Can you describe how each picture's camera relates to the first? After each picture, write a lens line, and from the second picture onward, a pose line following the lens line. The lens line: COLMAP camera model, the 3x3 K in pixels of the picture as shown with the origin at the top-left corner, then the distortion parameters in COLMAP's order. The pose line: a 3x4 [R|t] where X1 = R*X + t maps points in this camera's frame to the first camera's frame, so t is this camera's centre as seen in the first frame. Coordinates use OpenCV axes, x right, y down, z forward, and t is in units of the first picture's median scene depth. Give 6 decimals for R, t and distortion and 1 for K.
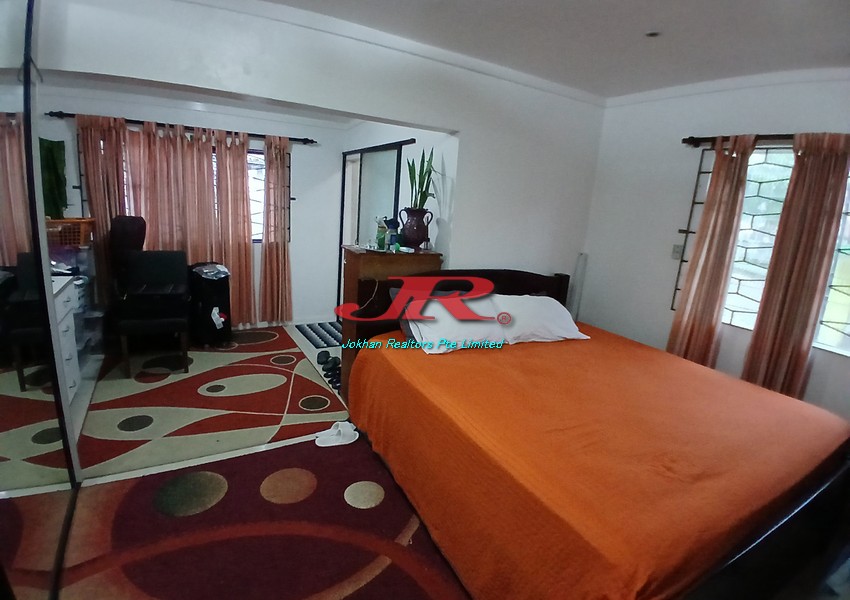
lens RADIAL K [[429.6, 0, 416.1], [0, 429.6, 304.7], [0, 0, 1]] dist [-0.006831, -0.037525]
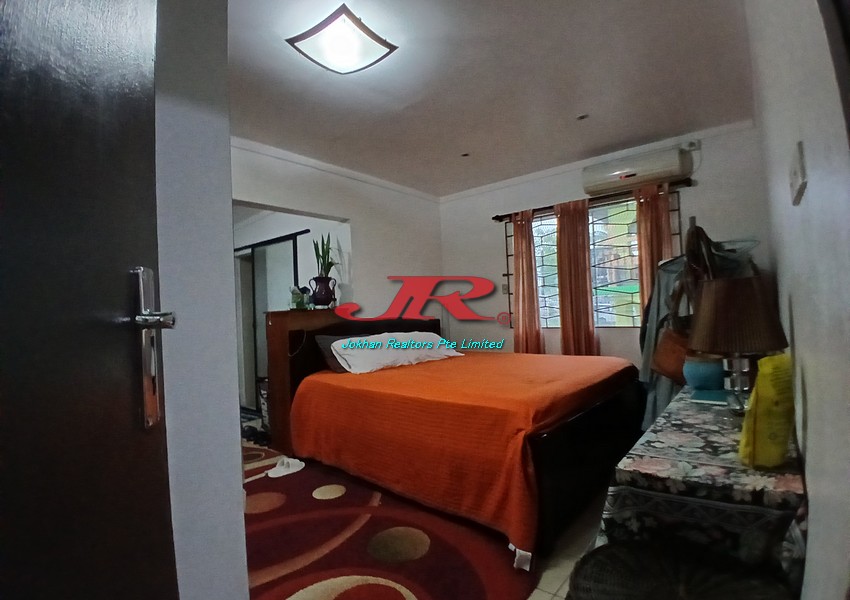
lens RADIAL K [[429.6, 0, 425.9], [0, 429.6, 301.4], [0, 0, 1]] dist [-0.006831, -0.037525]
pose [[0.924241, -0.105875, 0.366836, -0.204523], [0.194190, 0.957585, -0.212886, 0.190904], [-0.328737, 0.267994, 0.905600, -0.263403]]
